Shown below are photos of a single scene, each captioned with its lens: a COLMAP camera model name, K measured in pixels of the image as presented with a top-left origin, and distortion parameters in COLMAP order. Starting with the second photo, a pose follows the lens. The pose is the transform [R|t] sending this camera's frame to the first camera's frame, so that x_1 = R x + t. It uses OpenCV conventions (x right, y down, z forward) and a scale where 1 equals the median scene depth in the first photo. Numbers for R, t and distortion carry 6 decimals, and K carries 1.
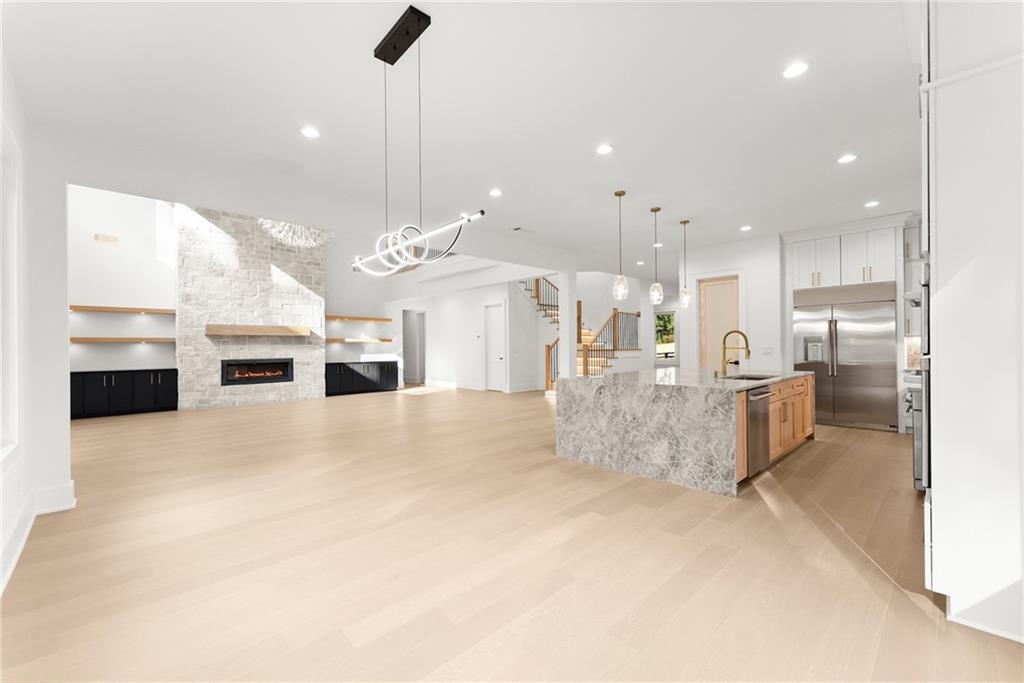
lens RADIAL K [[419.0, 0, 510.9], [0, 419.0, 346.5], [0, 0, 1]] dist [0.002212, 0.000731]
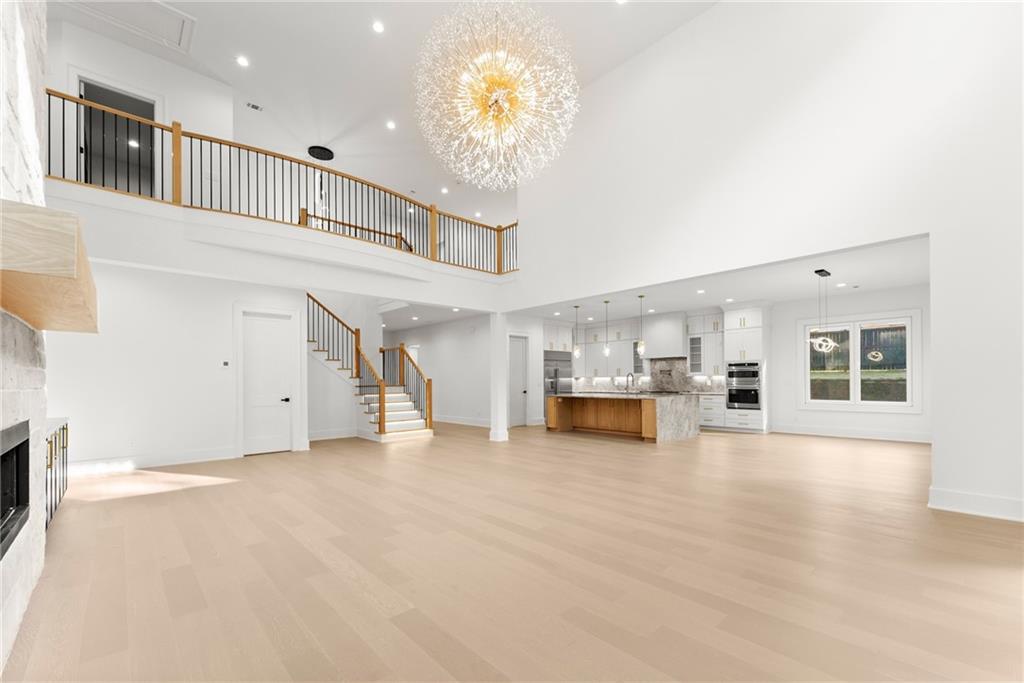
lens RADIAL K [[419.0, 0, 513.9], [0, 419.0, 379.1], [0, 0, 1]] dist [0.002212, 0.000731]
pose [[0.017529, 0.012571, 0.999767, -1.161158], [0.005763, 0.999903, -0.012674, 0.011496], [-0.999830, 0.005984, 0.017455, 1.121818]]
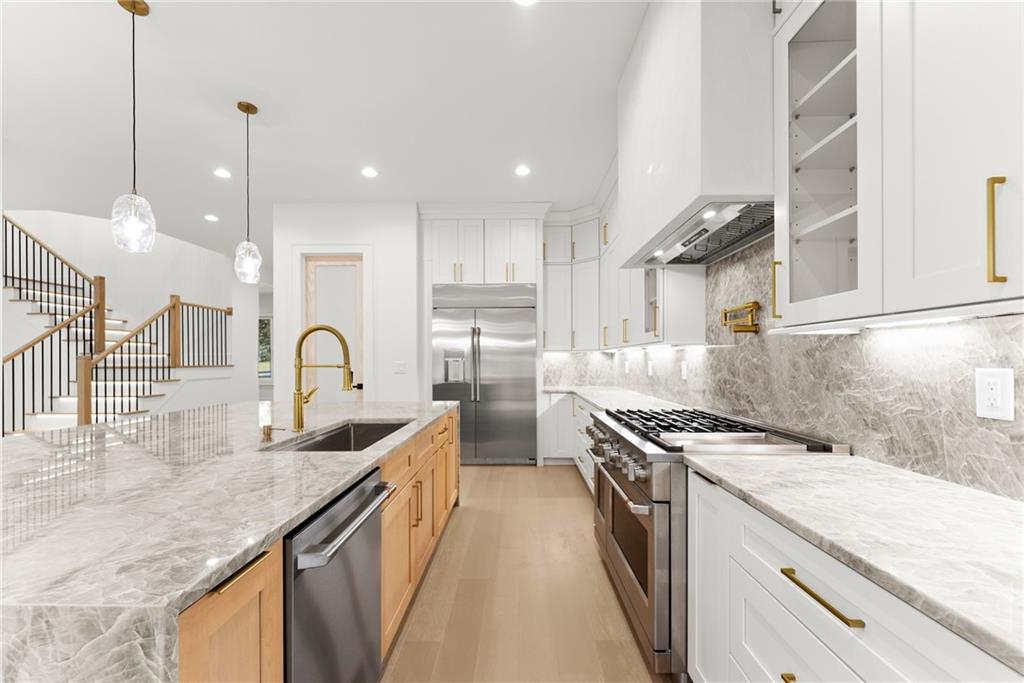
lens RADIAL K [[419.0, 0, 511.2], [0, 419.0, 360.2], [0, 0, 1]] dist [0.002212, 0.000731]
pose [[0.707680, 0.007901, 0.706489, 0.262211], [-0.005872, 0.999969, -0.005301, -0.000857], [-0.706509, -0.000398, 0.707704, 0.396676]]
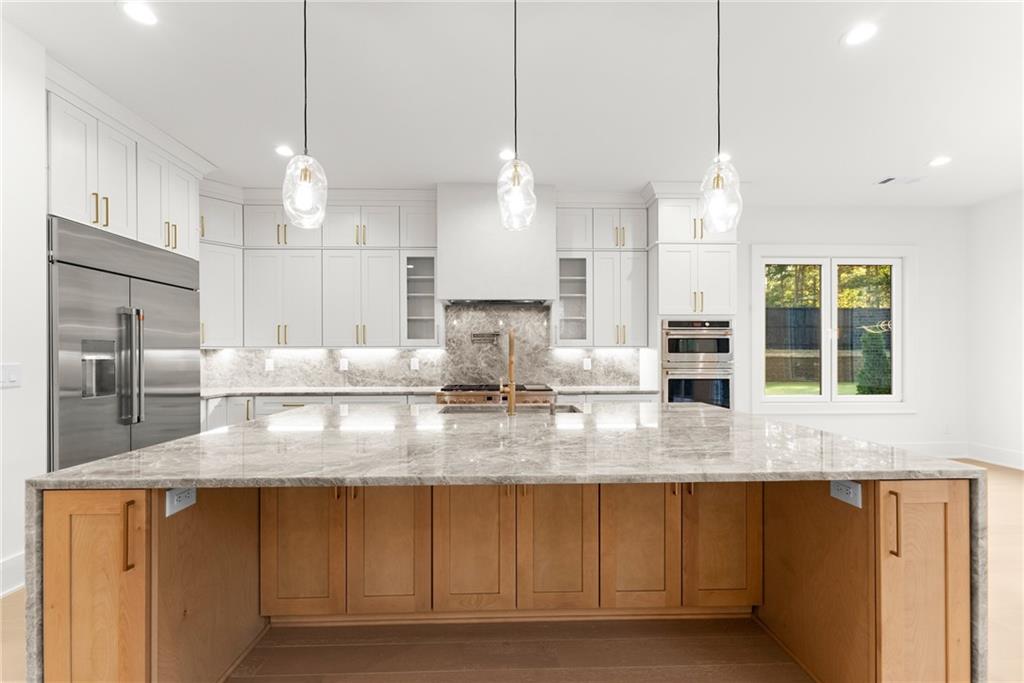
lens RADIAL K [[419.0, 0, 510.6], [0, 419.0, 355.7], [0, 0, 1]] dist [0.002212, 0.000731]
pose [[-0.742964, 0.006989, 0.669295, 0.111416], [0.006975, 0.999972, -0.002700, -0.004110], [-0.669295, 0.002662, -0.742992, 1.024847]]
